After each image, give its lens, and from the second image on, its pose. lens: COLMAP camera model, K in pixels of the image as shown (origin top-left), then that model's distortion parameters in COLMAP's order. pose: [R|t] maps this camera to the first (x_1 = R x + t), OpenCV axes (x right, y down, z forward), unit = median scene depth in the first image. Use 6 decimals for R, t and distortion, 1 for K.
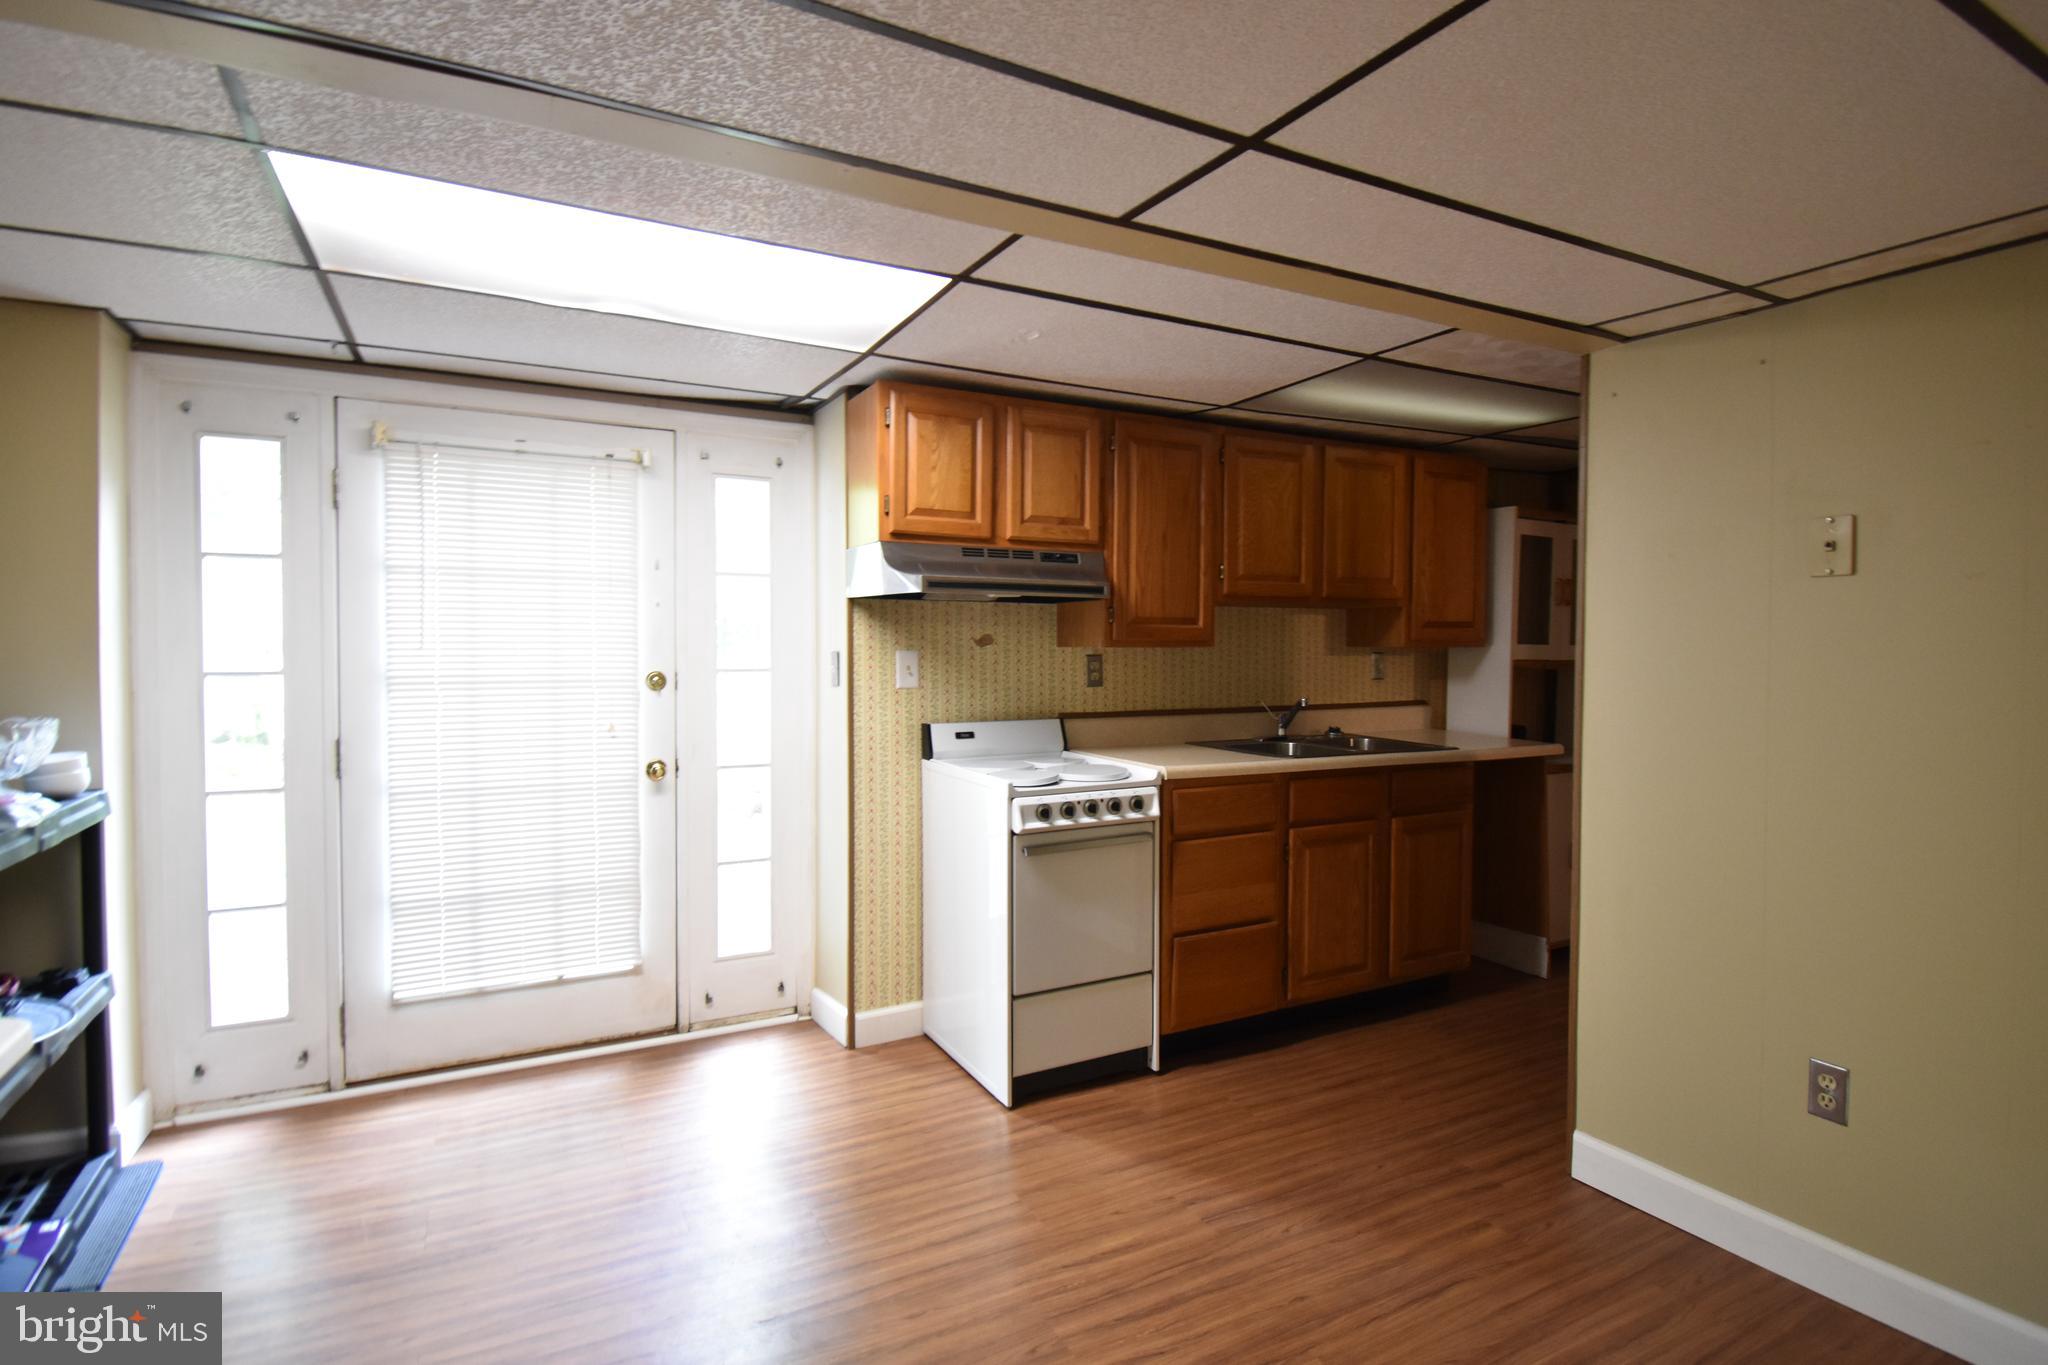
lens RADIAL K [[1024.9, 0, 1022.8], [0, 1024.9, 677.6], [0, 0, 1]] dist [-0.004458, 0.000226]
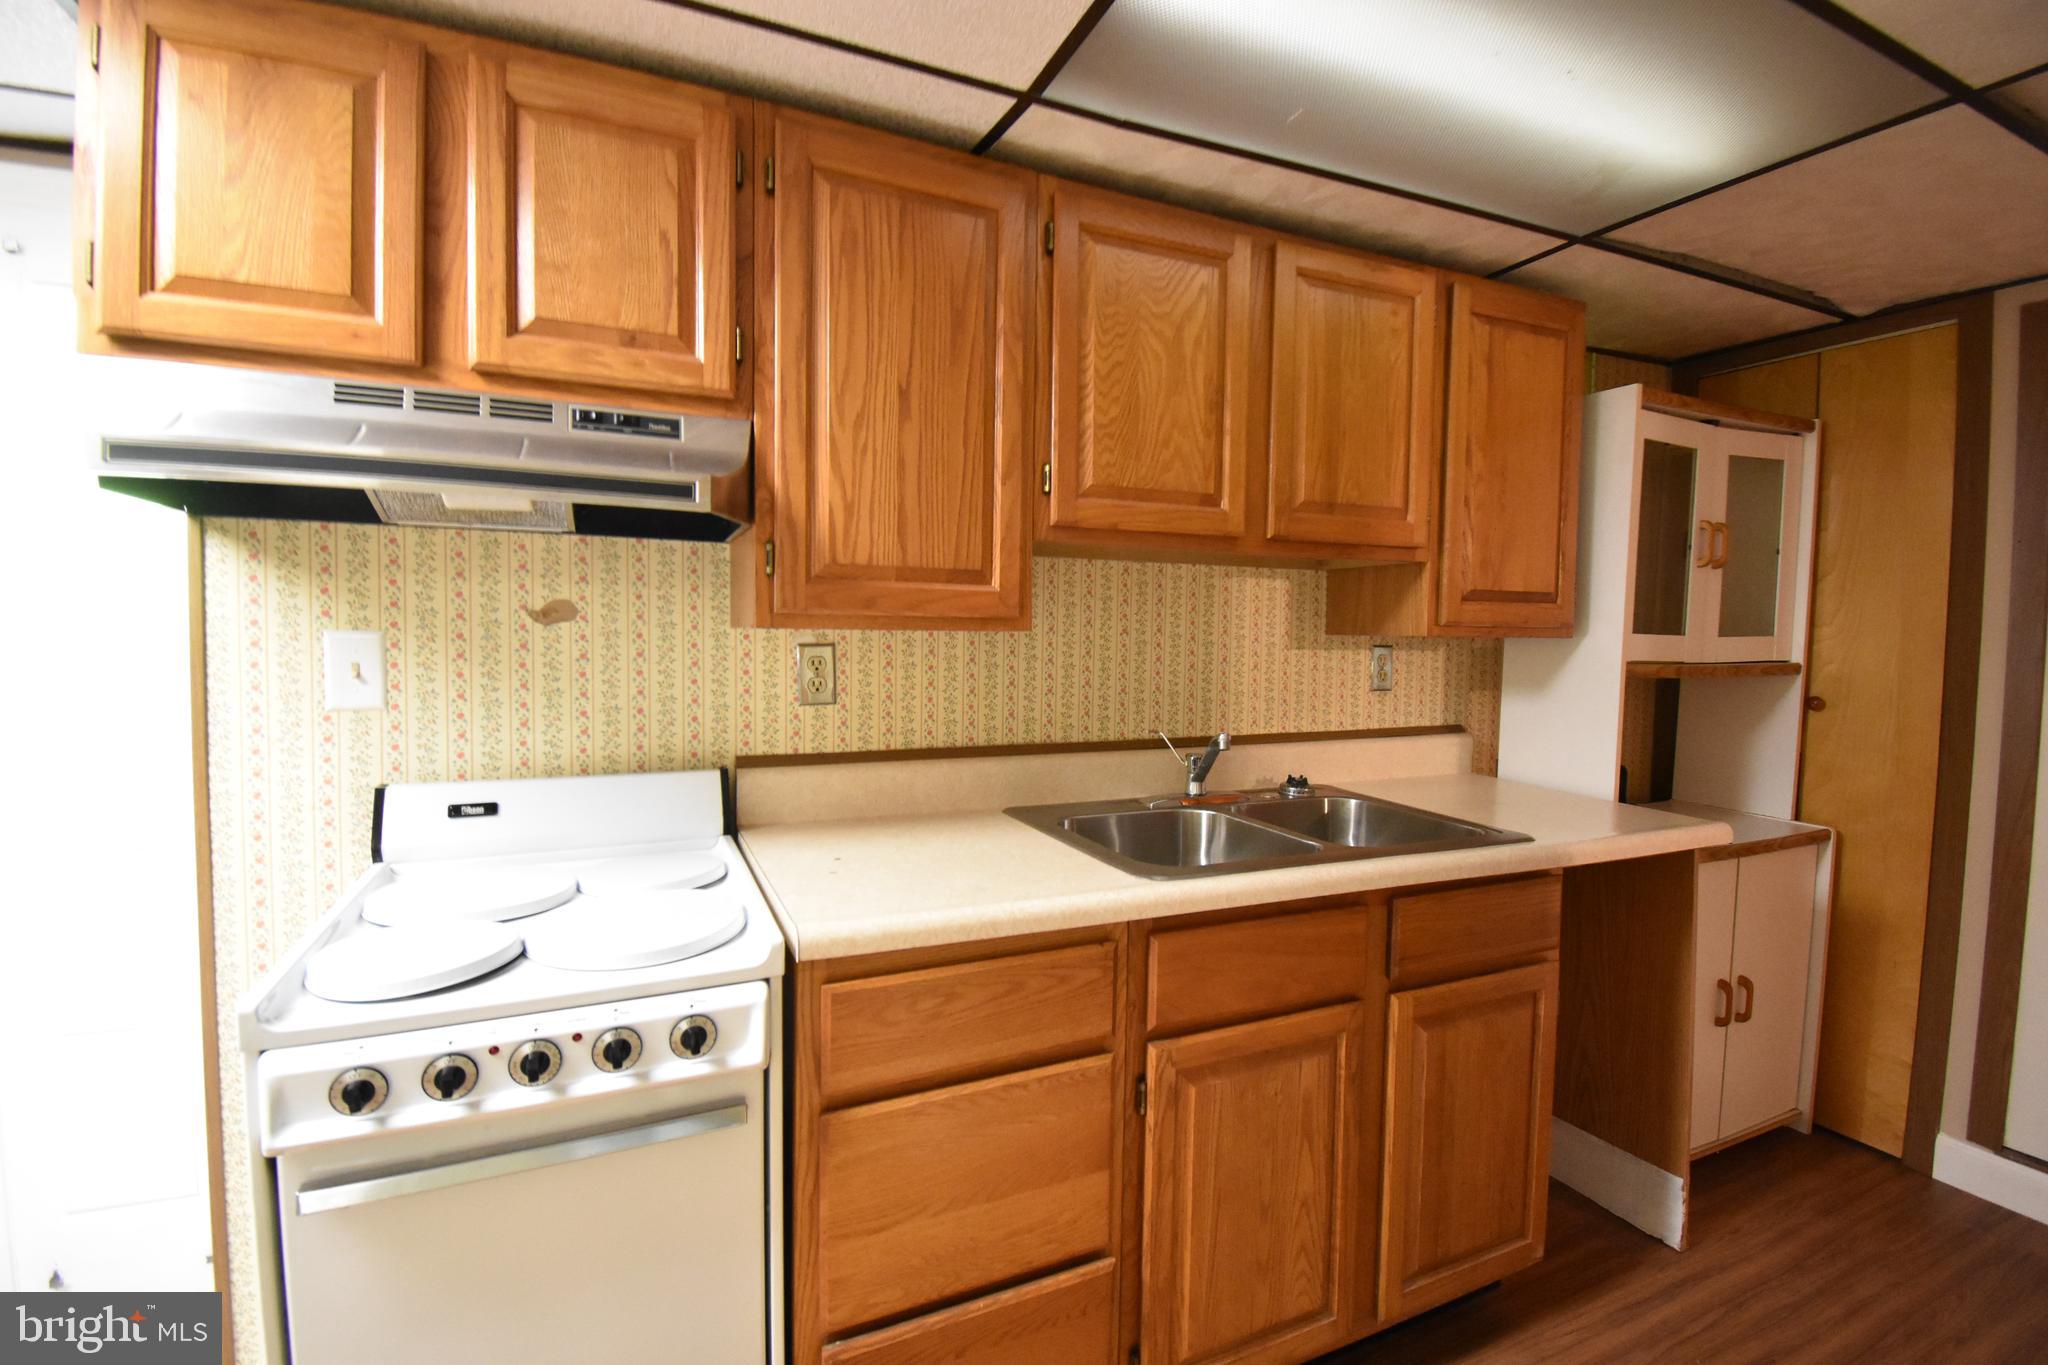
lens RADIAL K [[906.8, 0, 1024.5], [0, 906.8, 673.5], [0, 0, 1]] dist [-0.007787, -0.004389]
pose [[0.997744, 0.014397, -0.065565, 0.212239], [-0.013463, 0.999802, 0.014665, -0.015664], [0.065763, -0.013749, 0.997741, 0.562226]]
